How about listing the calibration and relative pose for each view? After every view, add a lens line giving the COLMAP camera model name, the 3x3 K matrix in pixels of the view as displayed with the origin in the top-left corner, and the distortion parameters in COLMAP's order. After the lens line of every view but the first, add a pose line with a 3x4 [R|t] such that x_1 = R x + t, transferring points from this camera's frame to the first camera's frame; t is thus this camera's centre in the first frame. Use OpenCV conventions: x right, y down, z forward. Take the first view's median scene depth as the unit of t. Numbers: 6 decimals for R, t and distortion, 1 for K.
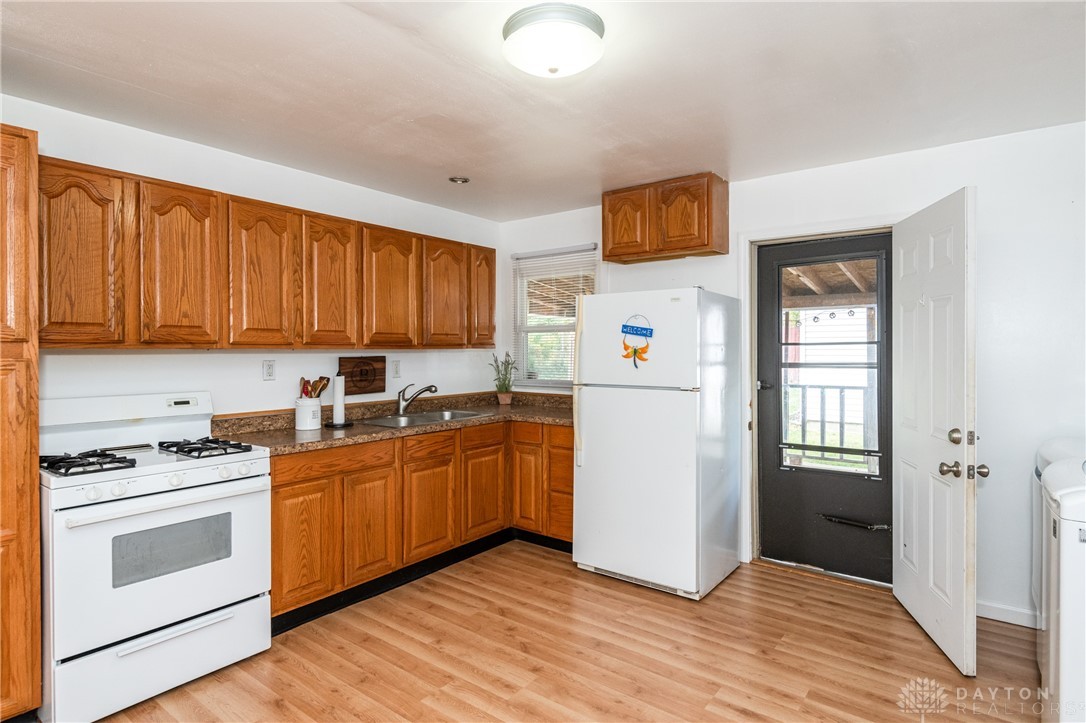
lens RADIAL K [[586.0, 0, 547.9], [0, 586.0, 350.9], [0, 0, 1]] dist [0.049840, -0.044437]
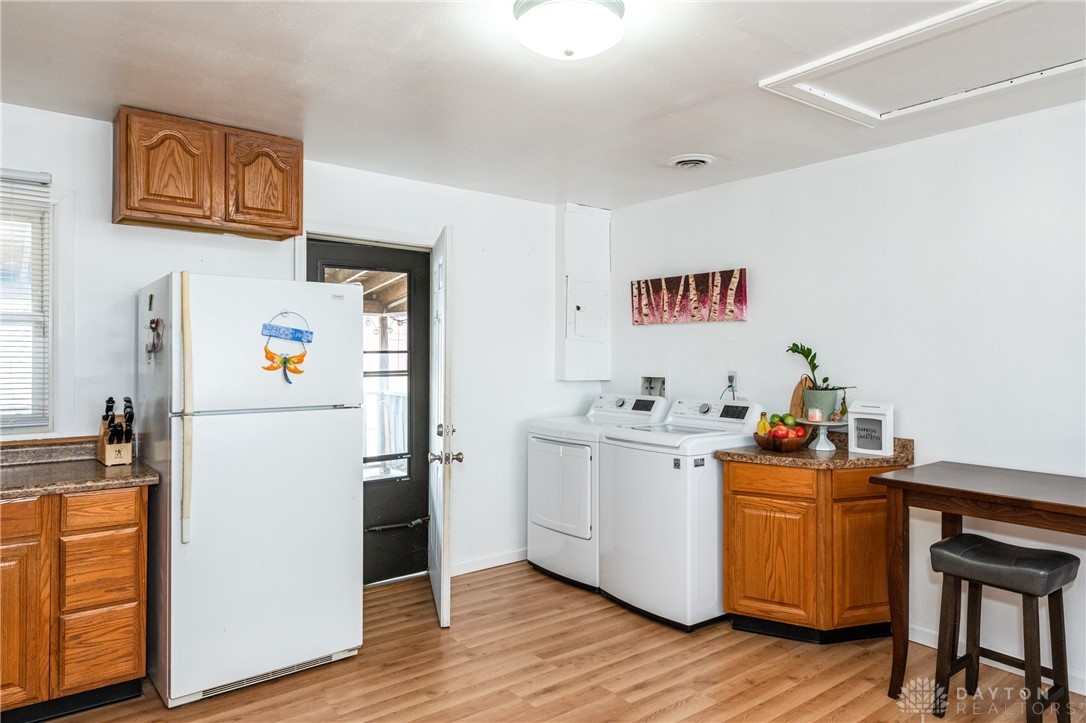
lens RADIAL K [[666.6, 0, 578.3], [0, 666.6, 355.2], [0, 0, 1]] dist [0.033852, -0.029045]
pose [[0.237154, 0.003934, 0.971464, -0.564744], [0.000084, 0.999992, -0.004070, -0.003286], [-0.971472, 0.001047, 0.237152, 0.428469]]
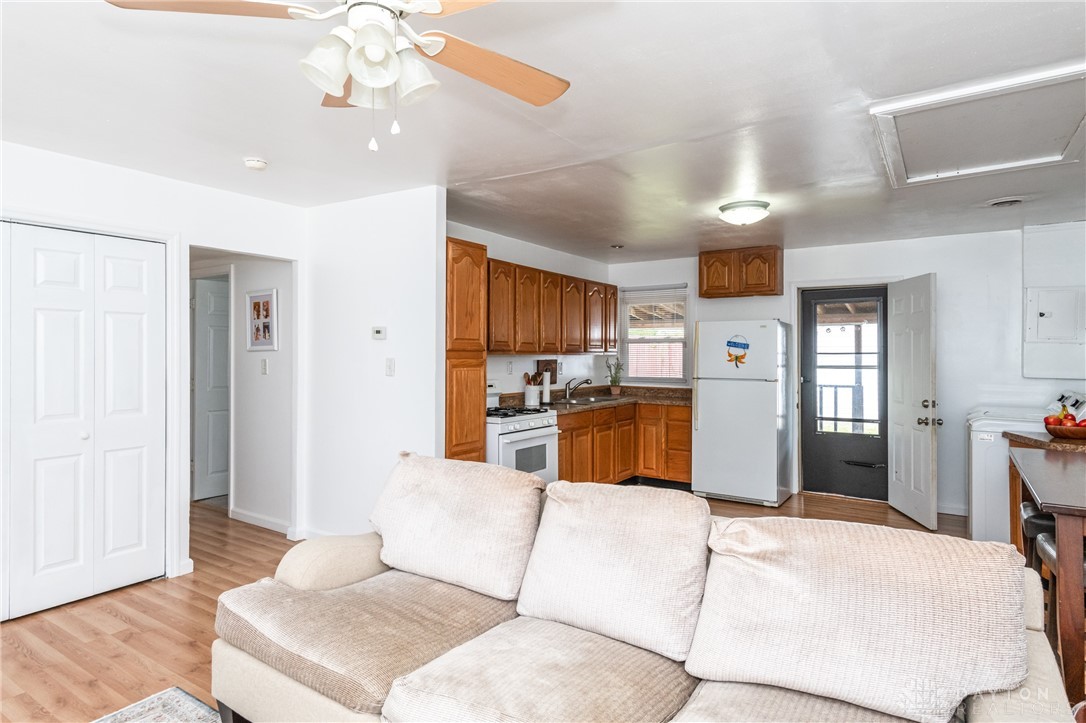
lens RADIAL K [[617.5, 0, 530.1], [0, 617.5, 351.8], [0, 0, 1]] dist [0.002901, -0.052315]
pose [[0.998730, 0.006937, 0.049894, -0.484647], [-0.006595, 0.999954, -0.007010, 0.000716], [-0.049940, 0.006672, 0.998730, -0.638815]]
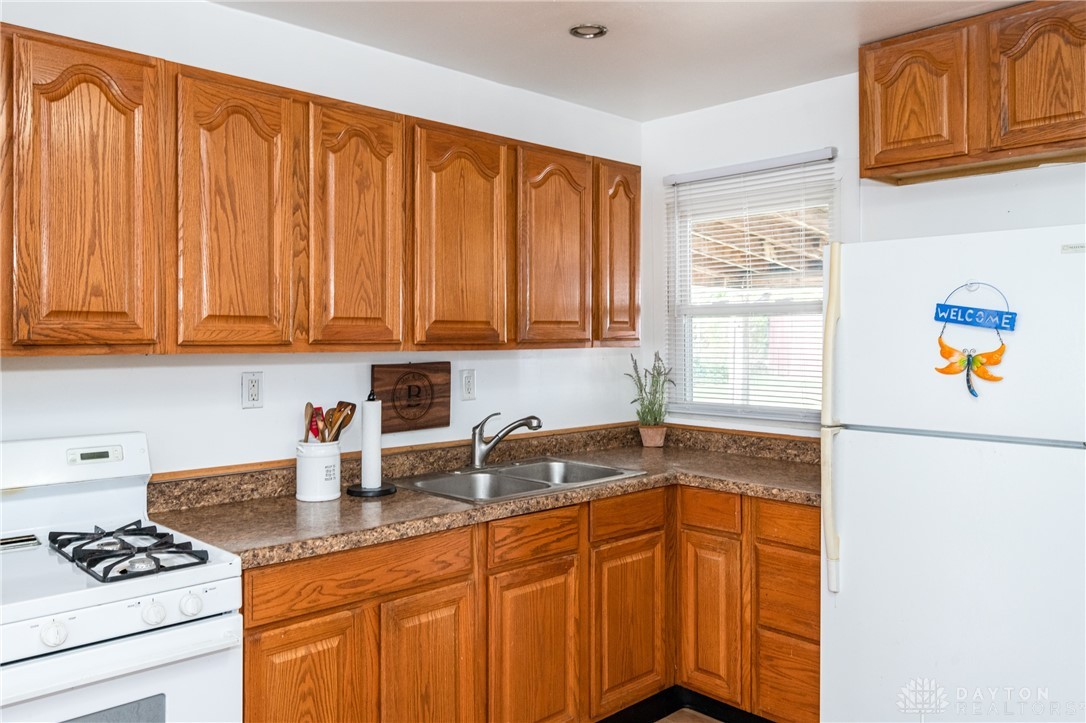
lens RADIAL K [[846.1, 0, 502.5], [0, 846.1, 329.0], [0, 0, 1]] dist [0.028268, -0.006501]
pose [[0.983725, 0.000673, -0.179678, -0.095057], [-0.002748, 0.999932, -0.011300, -0.015298], [0.179659, 0.011610, 0.983661, 0.252187]]
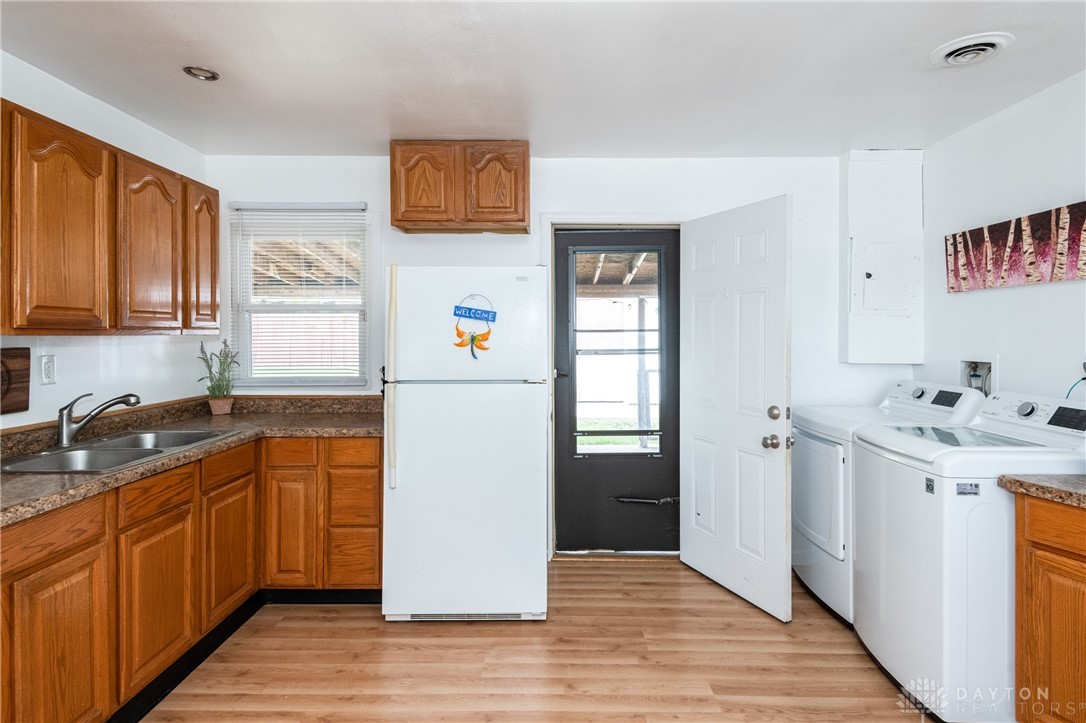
lens RADIAL K [[585.5, 0, 562.5], [0, 585.5, 336.9], [0, 0, 1]] dist [0.035216, -0.028550]
pose [[0.797765, 0.000145, 0.602968, -0.239467], [0.000983, 0.999998, -0.001541, -0.000385], [-0.602967, 0.001822, 0.797764, 0.259596]]
